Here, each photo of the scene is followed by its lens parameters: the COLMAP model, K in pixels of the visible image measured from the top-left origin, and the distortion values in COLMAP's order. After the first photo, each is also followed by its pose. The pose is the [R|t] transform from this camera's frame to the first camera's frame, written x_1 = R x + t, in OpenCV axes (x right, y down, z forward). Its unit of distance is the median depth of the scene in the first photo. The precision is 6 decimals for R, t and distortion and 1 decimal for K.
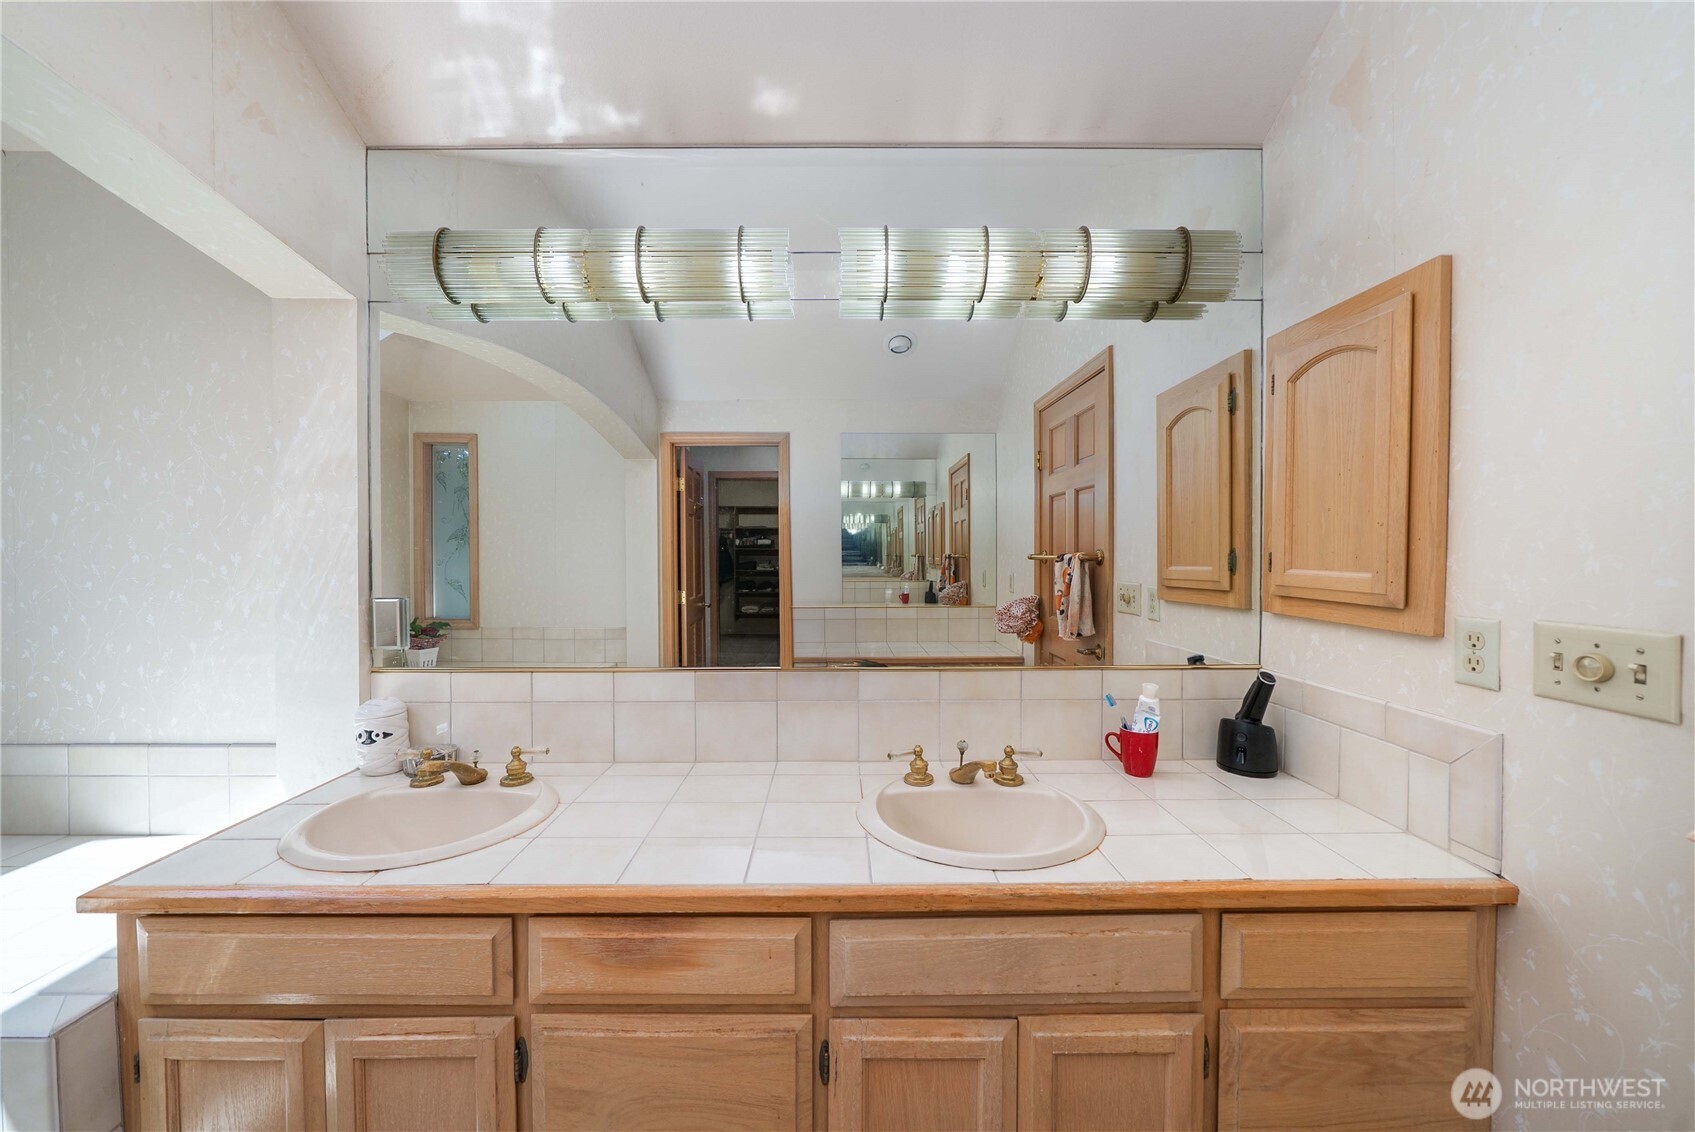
lens RADIAL K [[576.6, 0, 847.5], [0, 576.6, 566.0], [0, 0, 1]] dist [-0.008780, -0.000010]
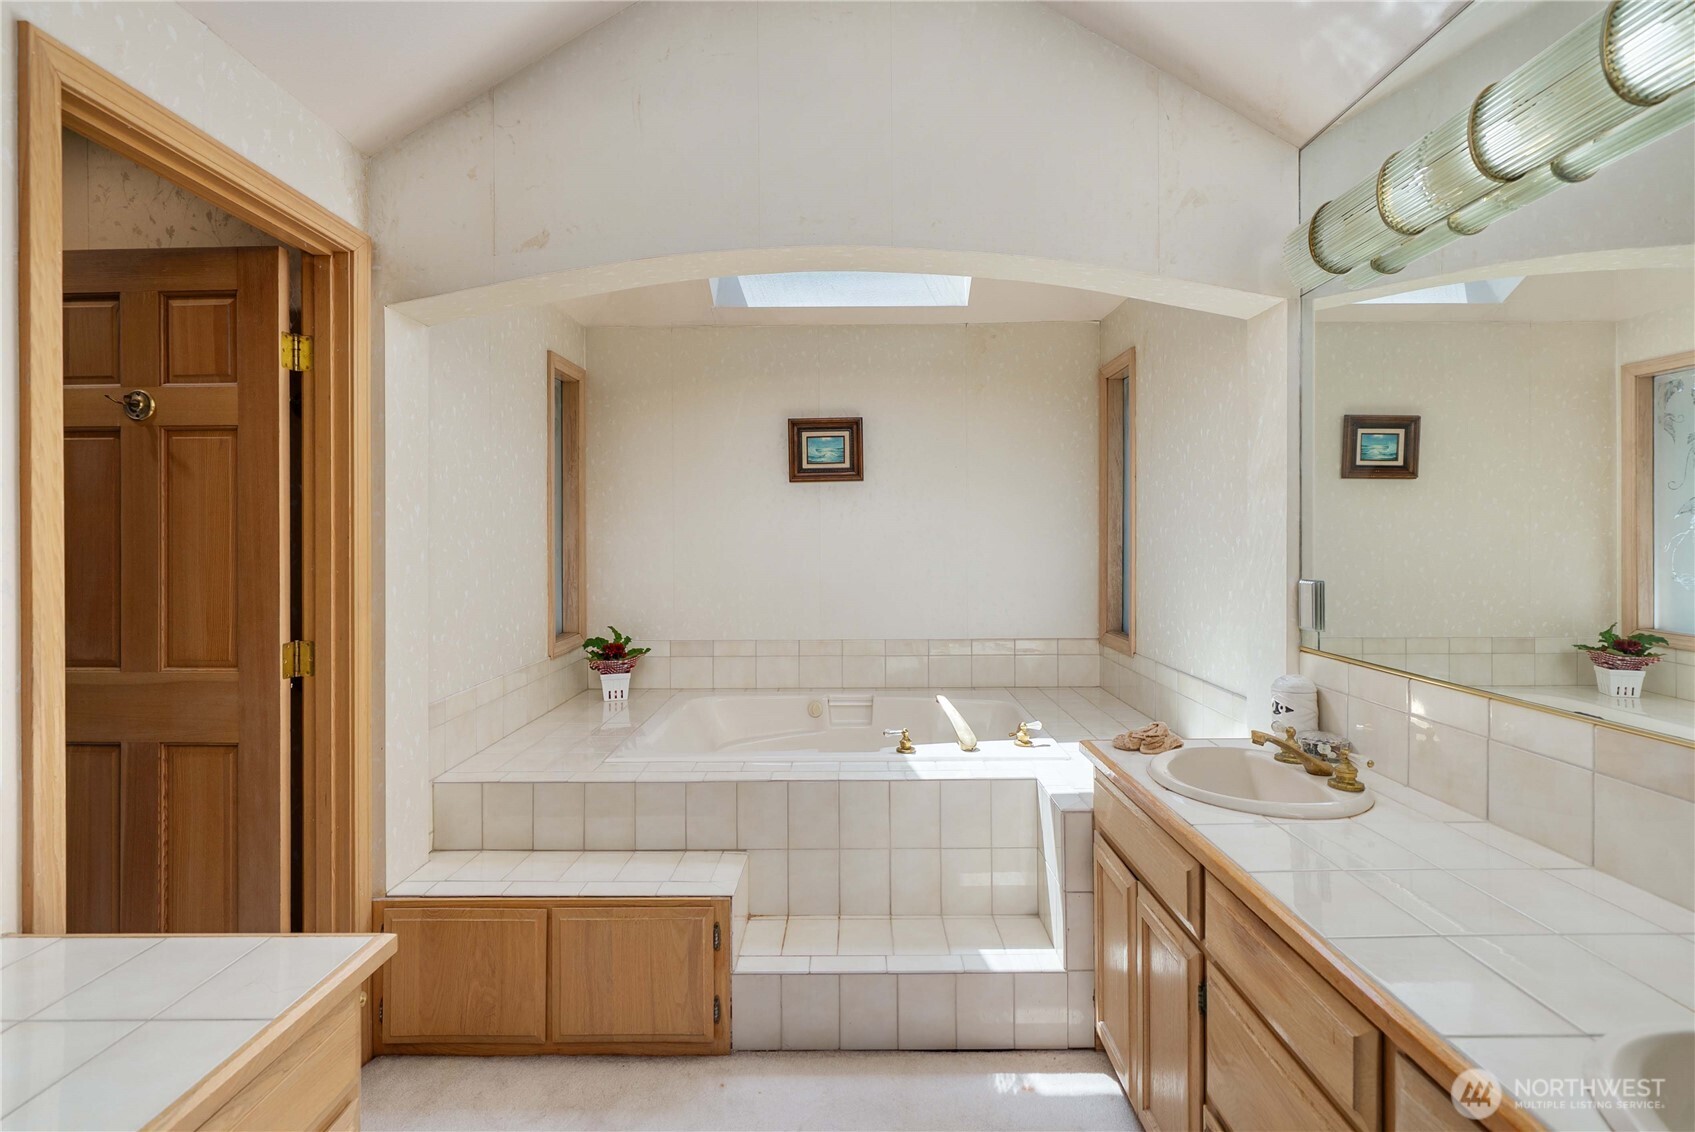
lens RADIAL K [[762.2, 0, 846.8], [0, 762.2, 536.4], [0, 0, 1]] dist [-0.049093, -0.000062]
pose [[-0.010817, 0.001525, -0.999940, 0.535070], [-0.019986, 0.999799, 0.001741, -0.006956], [0.999742, 0.020004, -0.010784, 0.192577]]
